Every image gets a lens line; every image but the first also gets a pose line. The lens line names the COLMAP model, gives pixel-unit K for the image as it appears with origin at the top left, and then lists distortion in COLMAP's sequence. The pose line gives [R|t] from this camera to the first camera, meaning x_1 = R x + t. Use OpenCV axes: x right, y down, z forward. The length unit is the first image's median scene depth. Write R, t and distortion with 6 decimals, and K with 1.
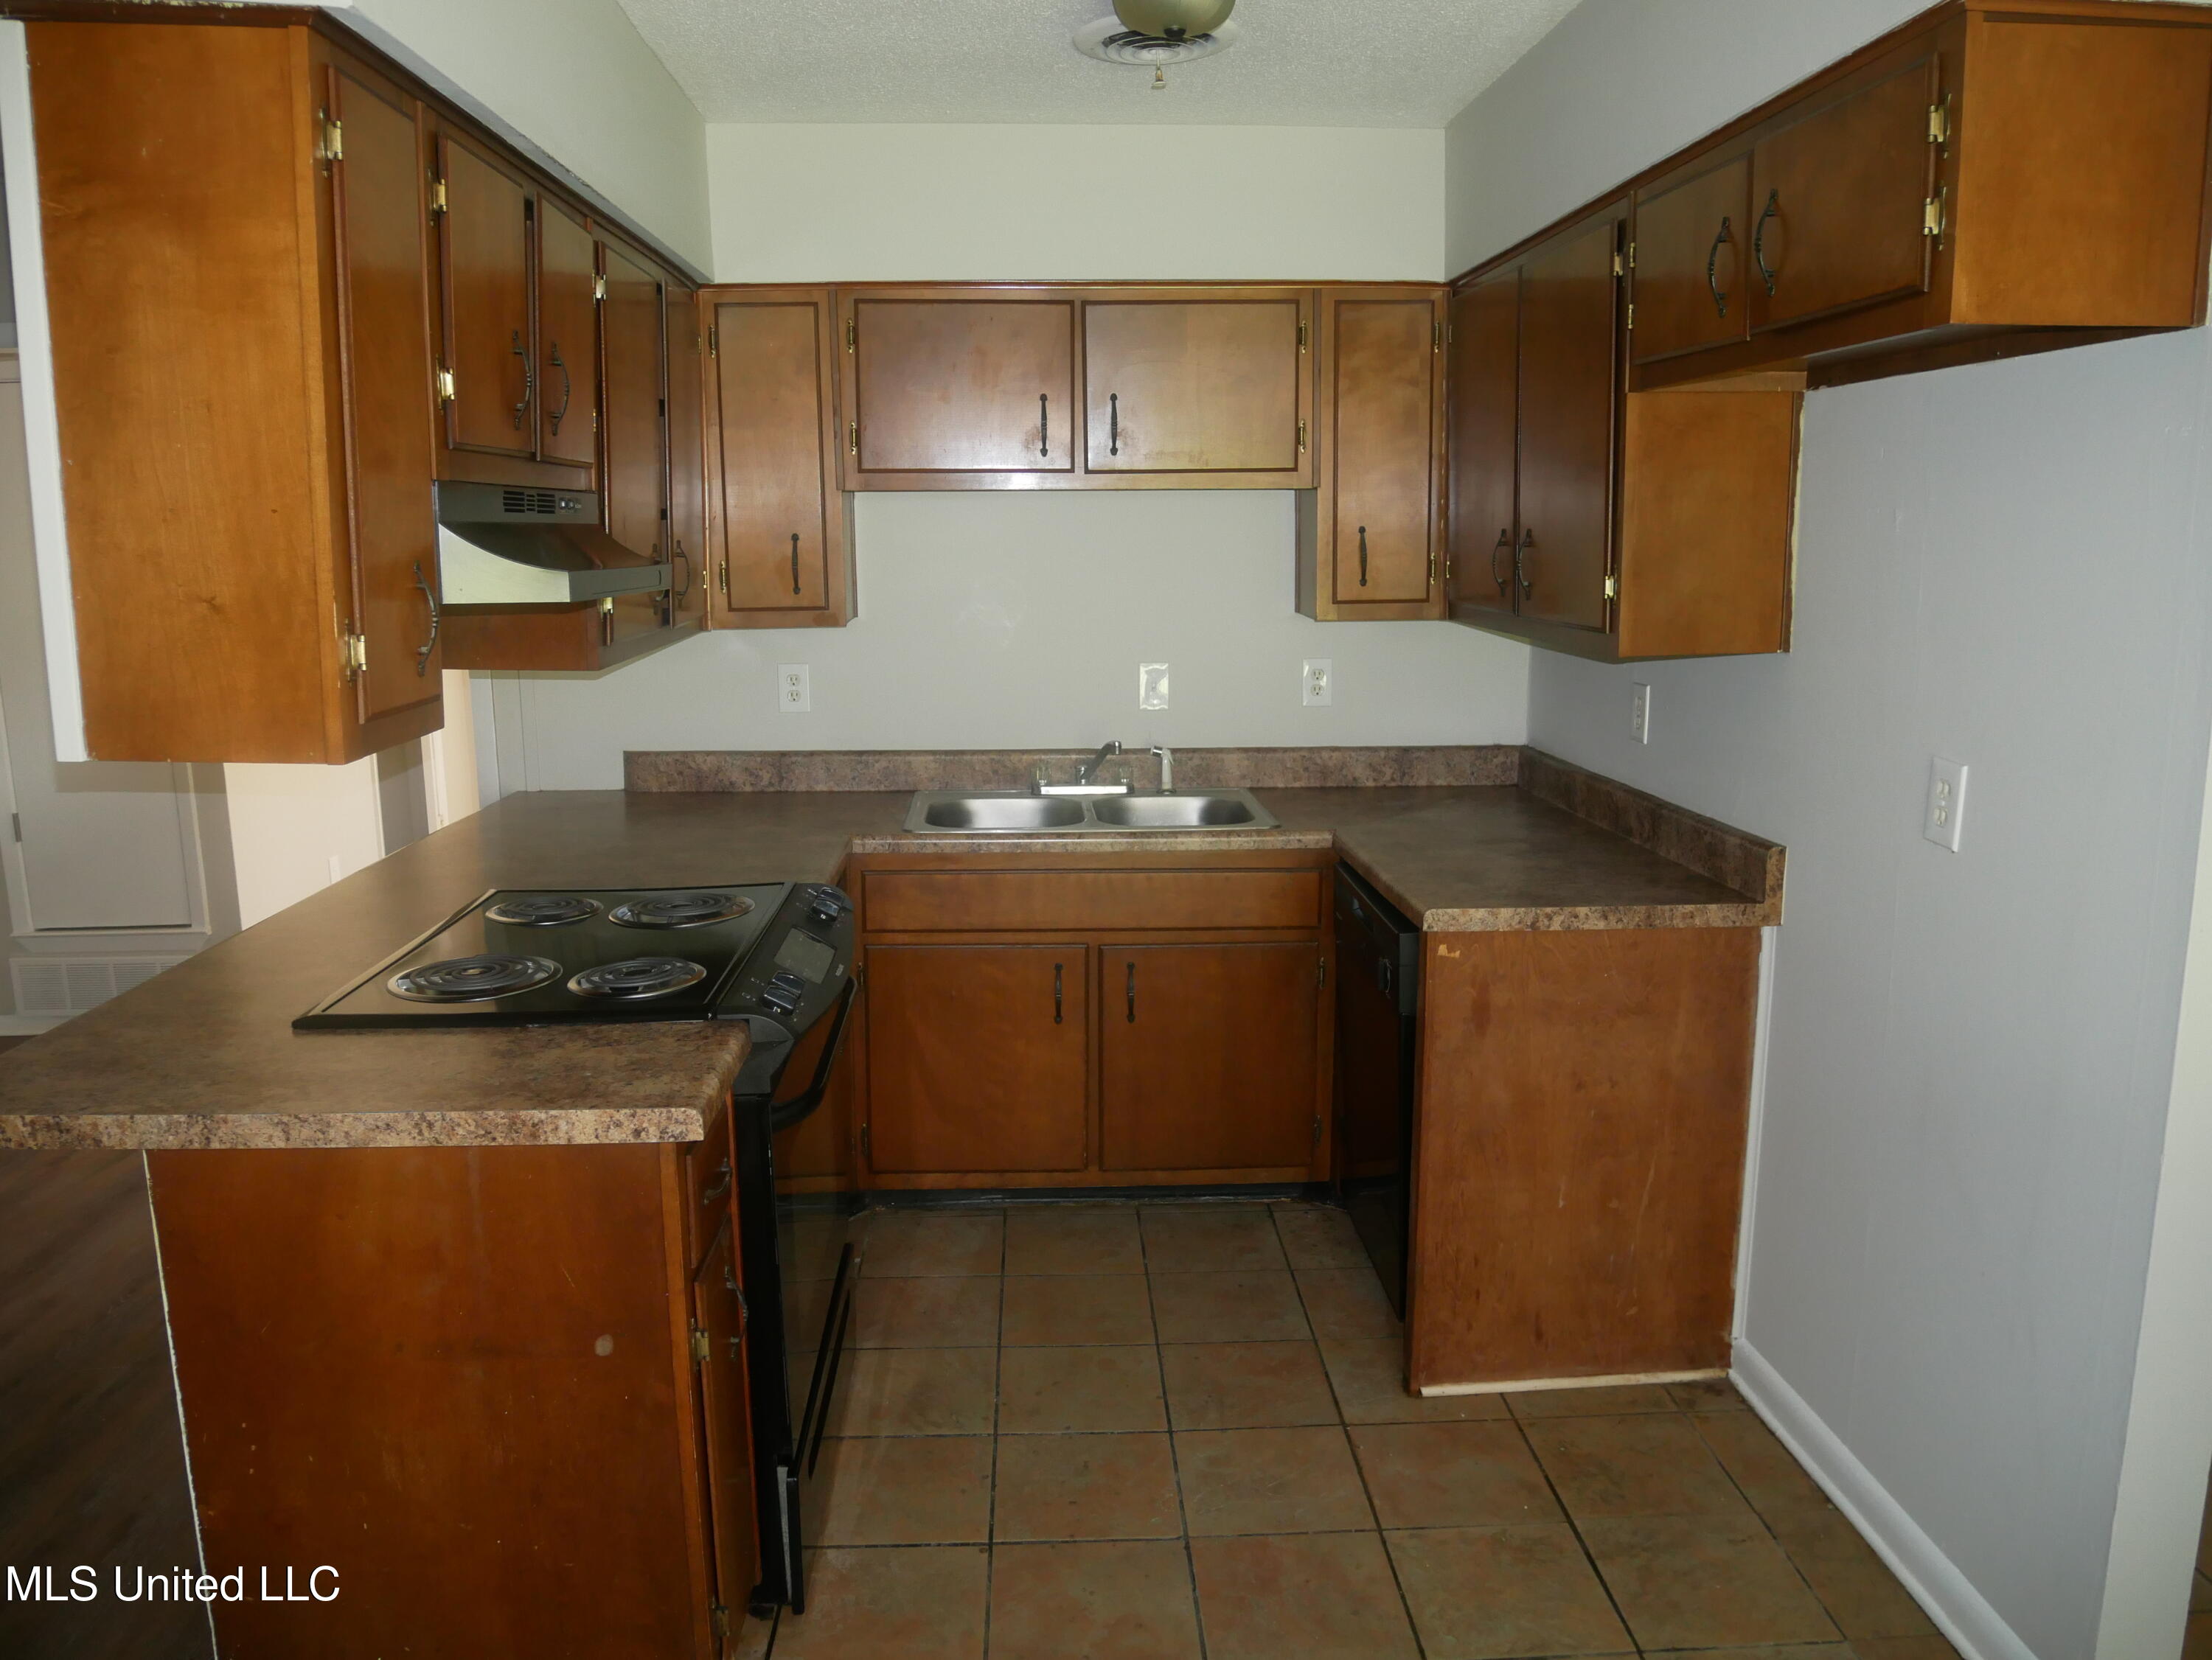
lens RADIAL K [[1588.3, 0, 1107.2], [0, 1588.3, 825.0], [0, 0, 1]] dist [-0.074357, 0.030030]
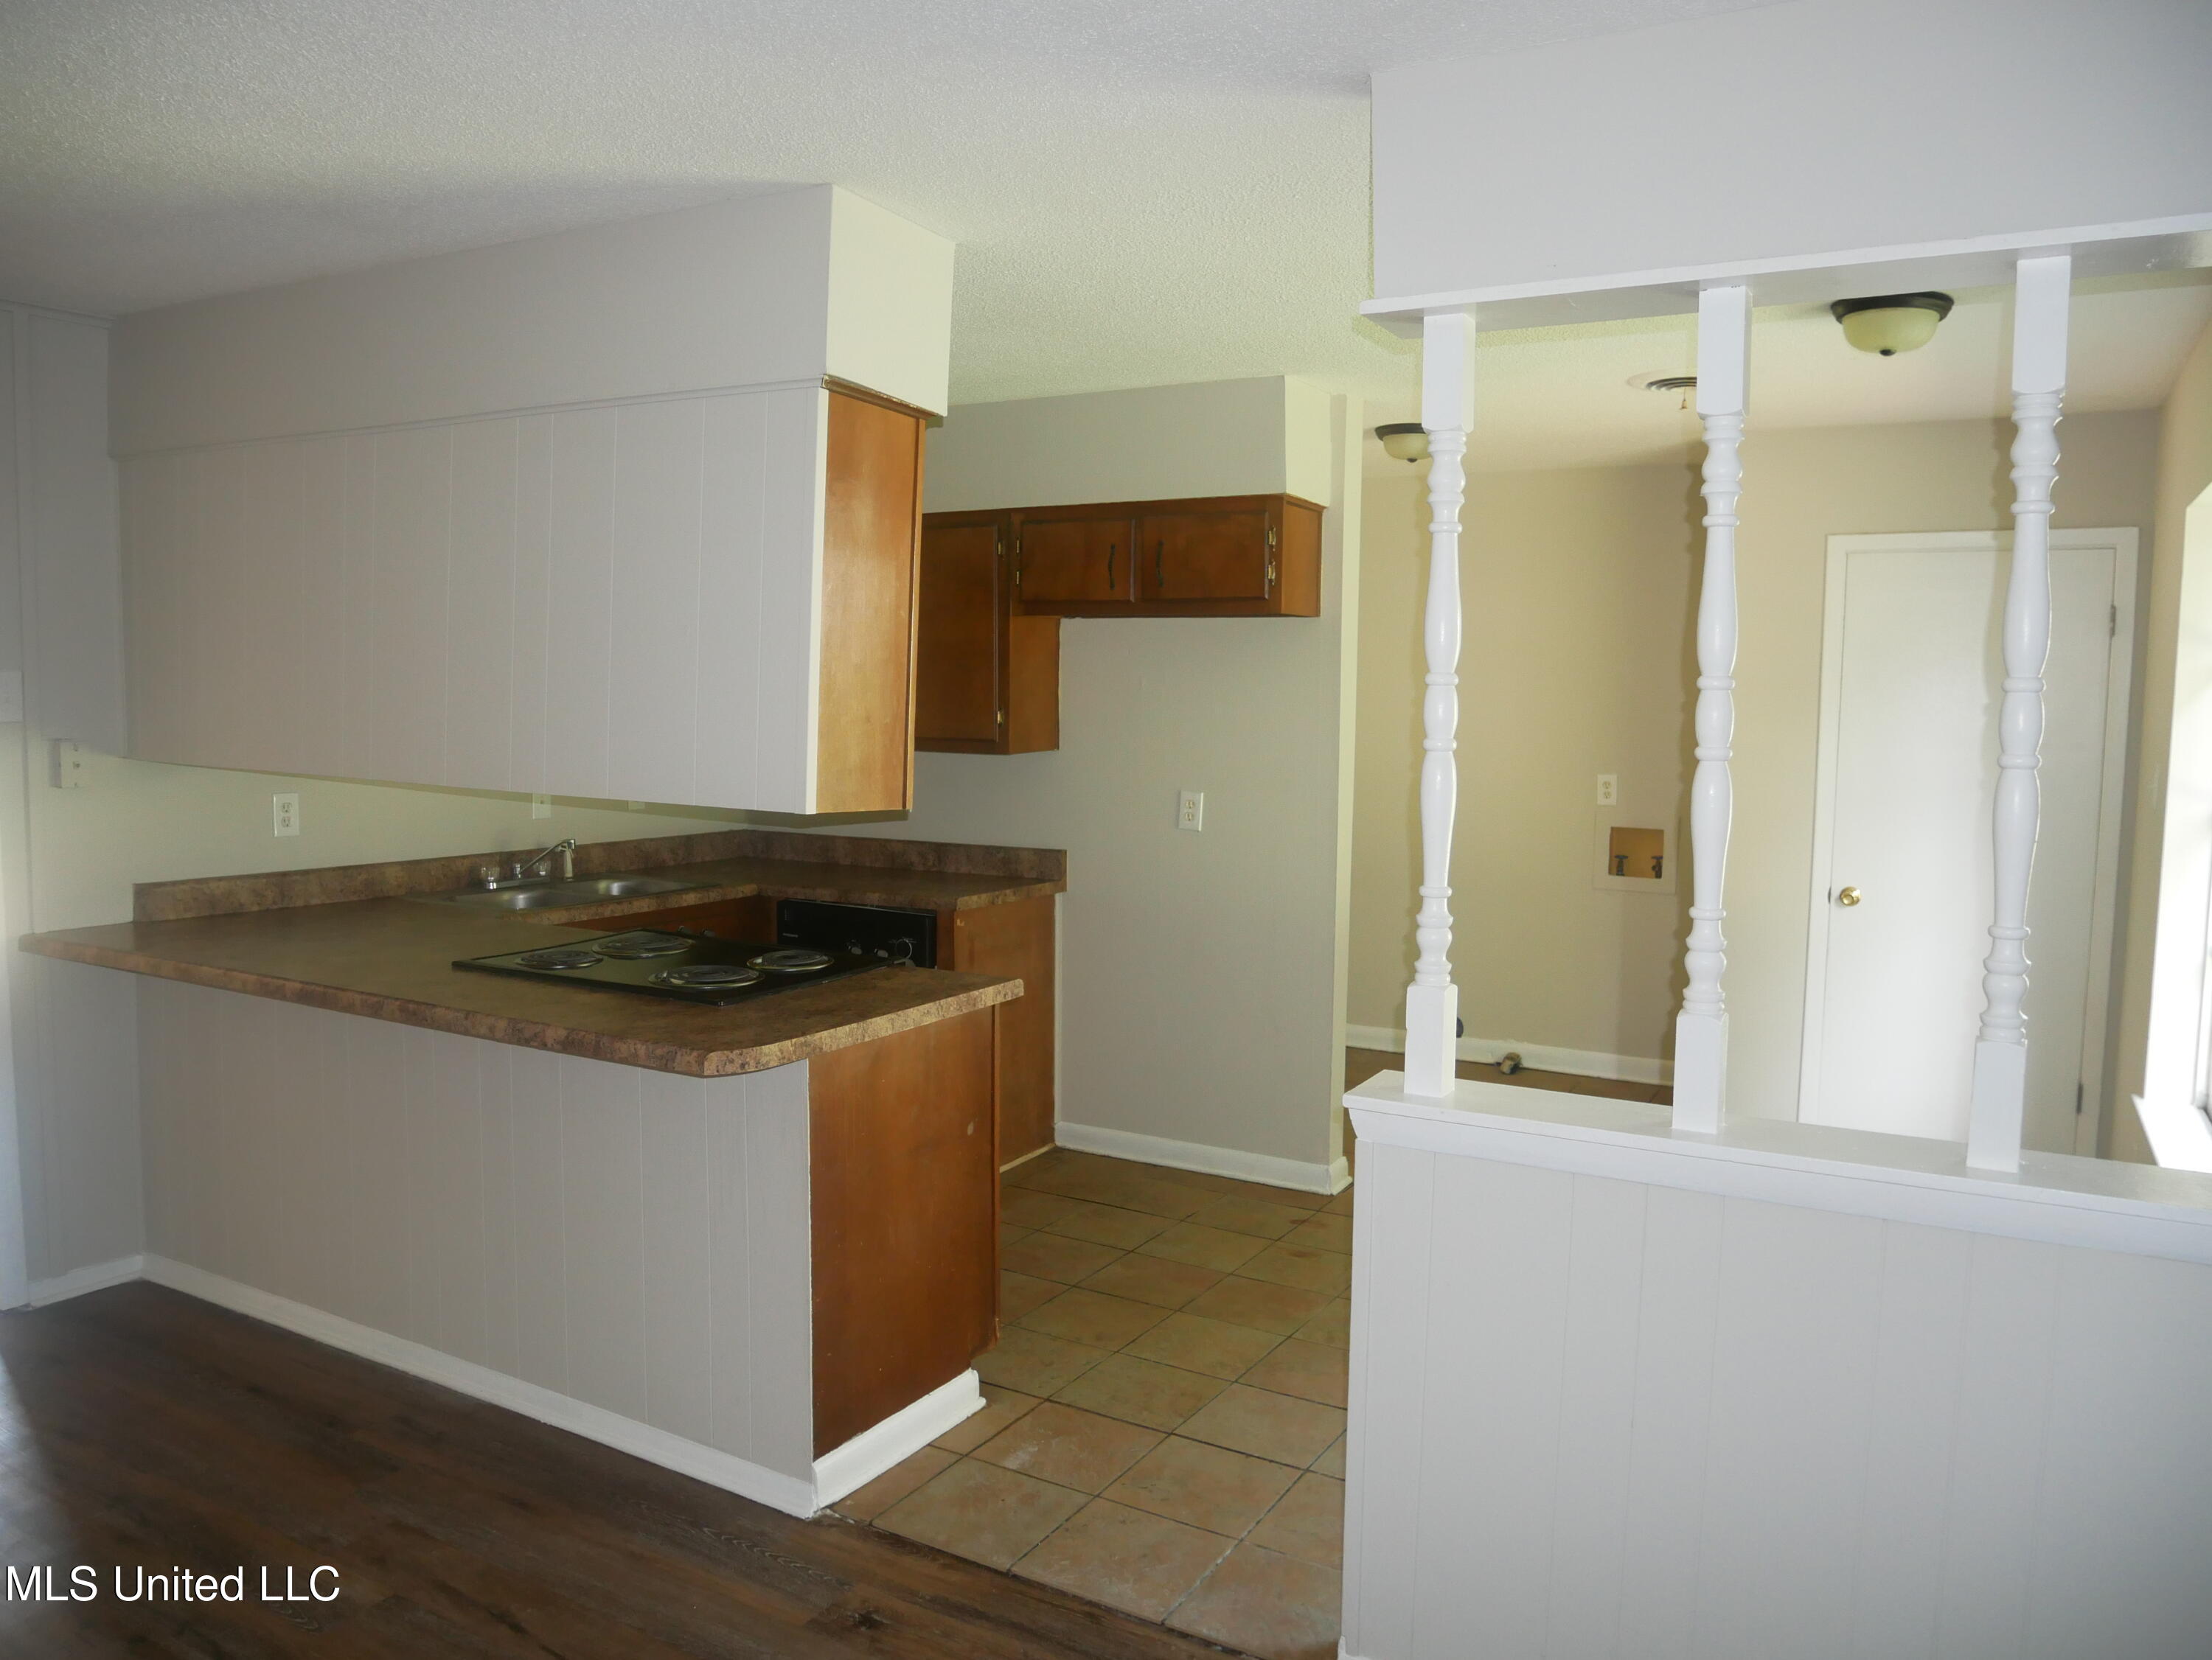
lens RADIAL K [[1588.3, 0, 1100.4], [0, 1588.3, 830.4], [0, 0, 1]] dist [-0.074357, 0.030030]
pose [[0.558475, -0.062275, 0.827181, -0.813357], [0.132472, 0.991076, -0.014825, 0.017447], [-0.818876, 0.117857, 0.561740, -0.093381]]
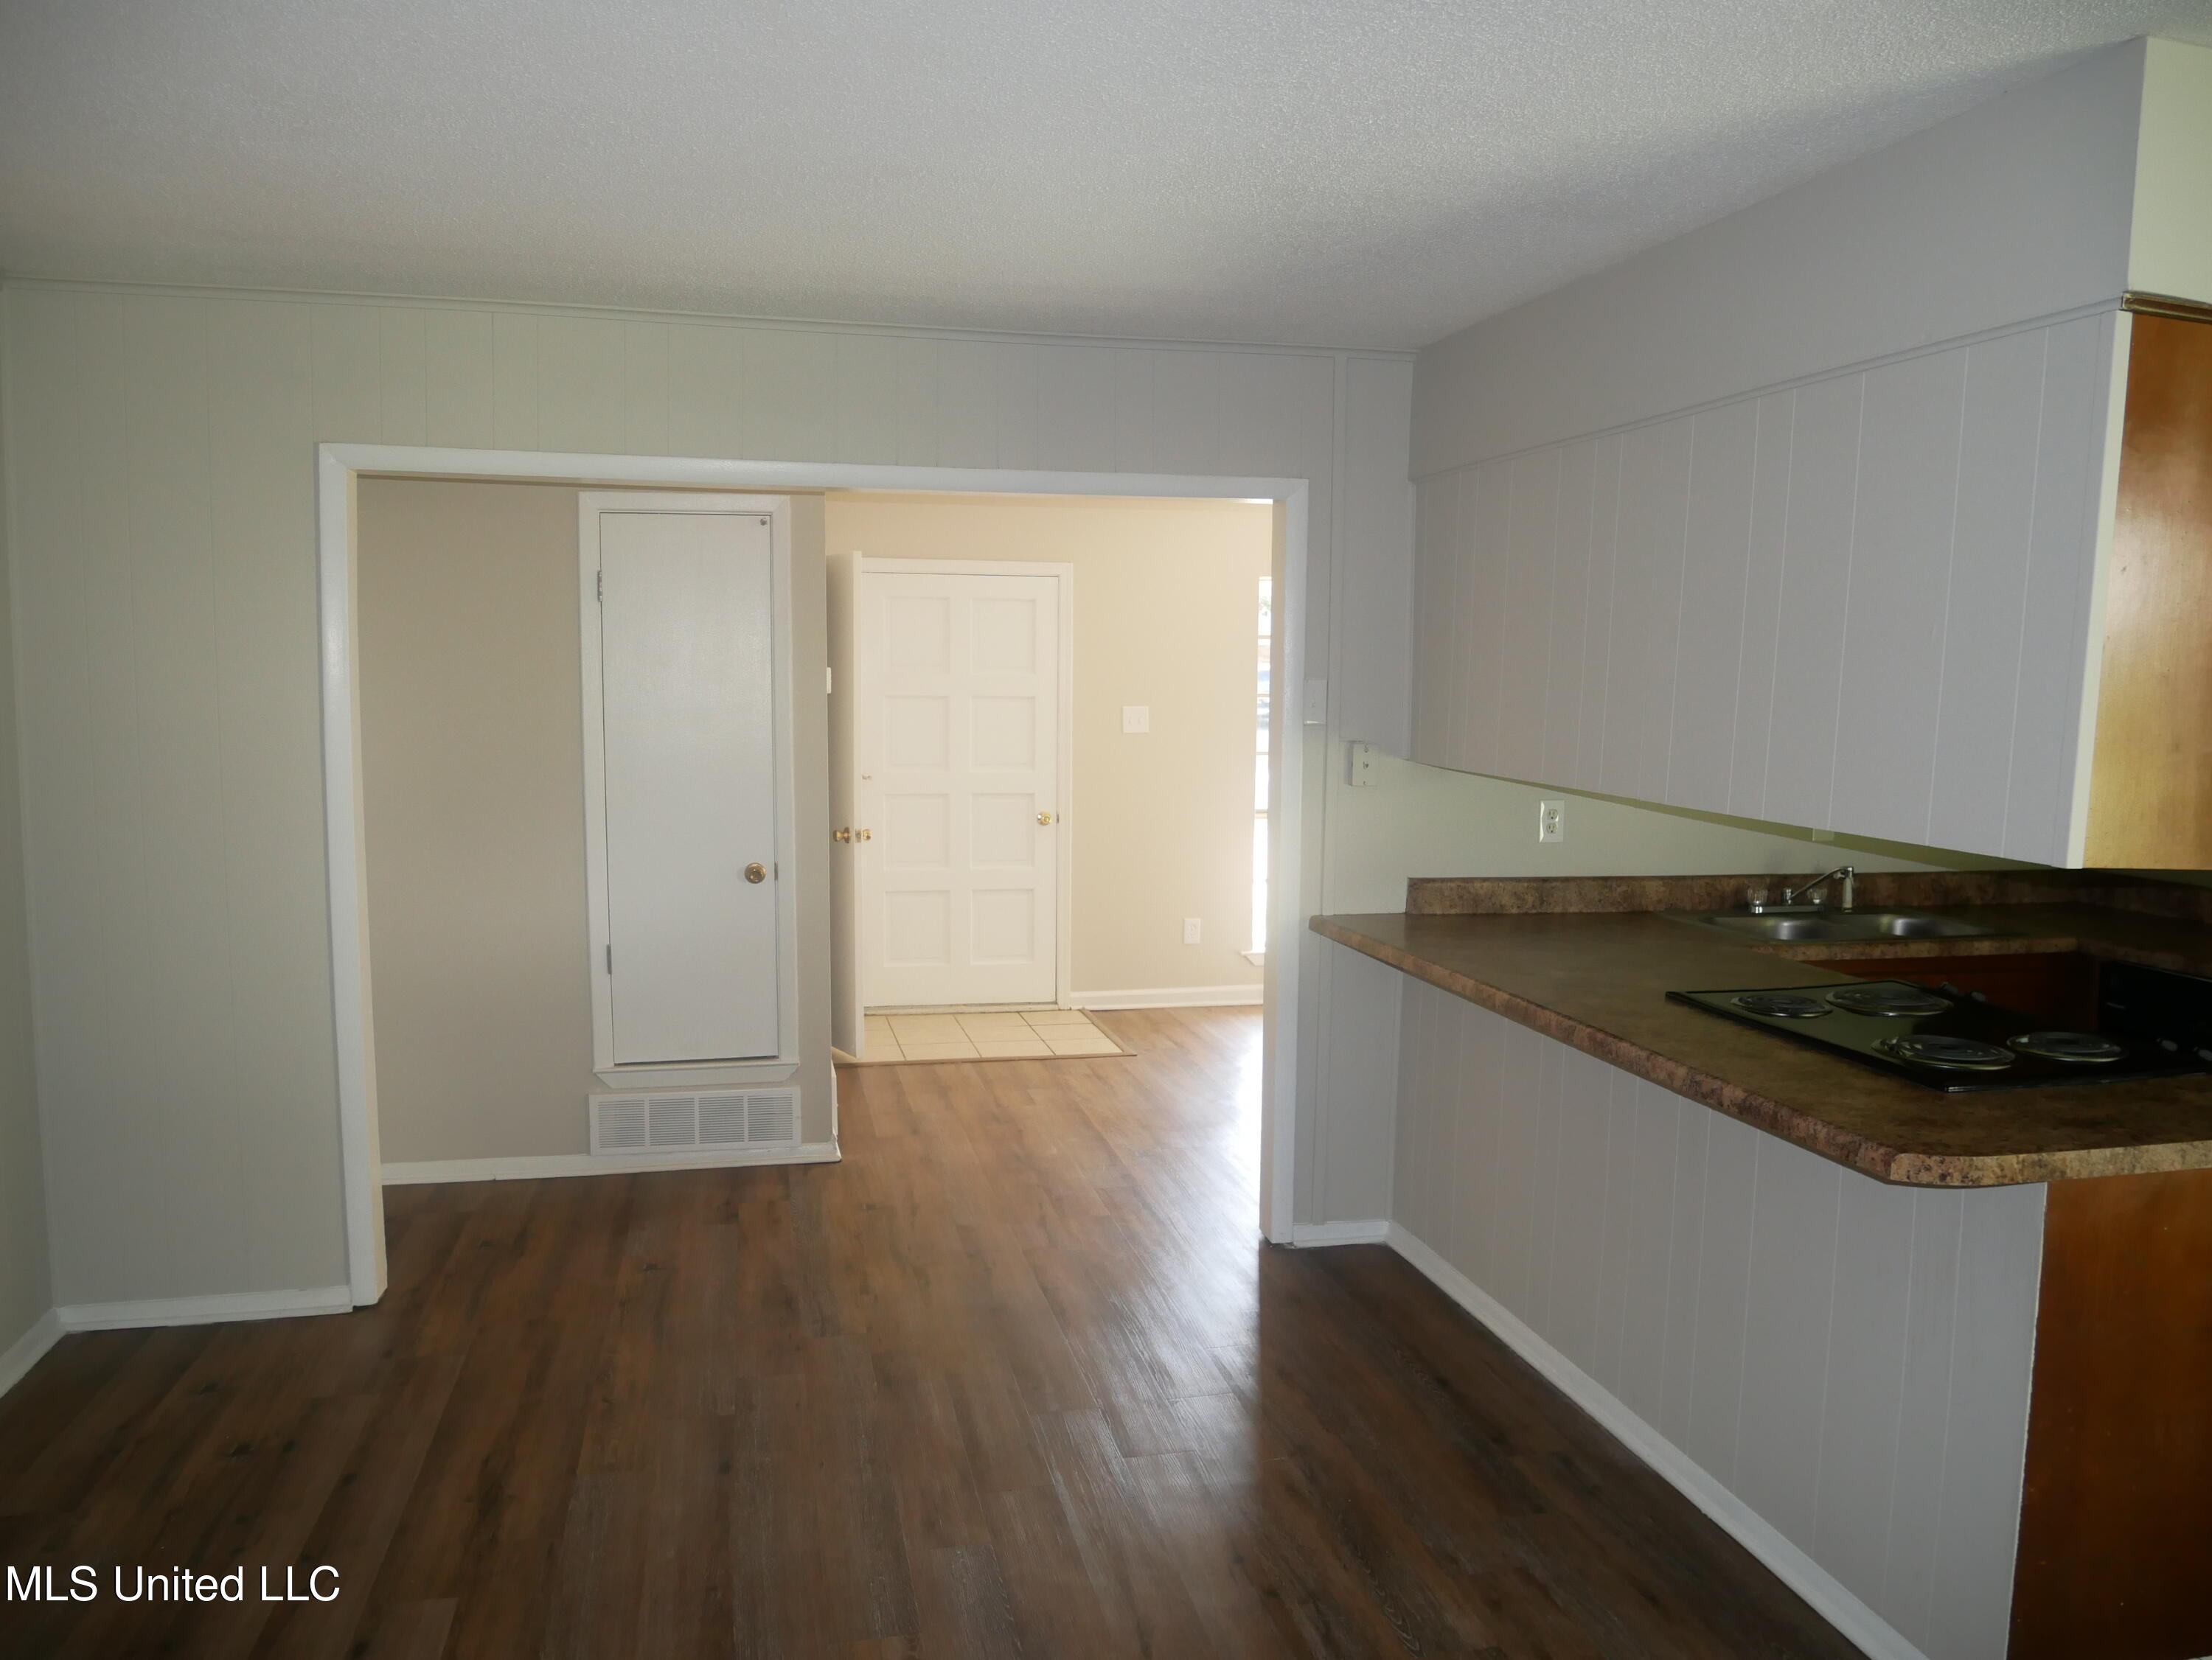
lens RADIAL K [[1588.3, 0, 1115.1], [0, 1588.3, 830.9], [0, 0, 1]] dist [-0.074357, 0.030030]
pose [[0.987564, -0.001648, 0.157206, -0.704200], [0.014566, 0.996603, -0.081052, 0.007400], [-0.156538, 0.082334, 0.984234, -0.064265]]
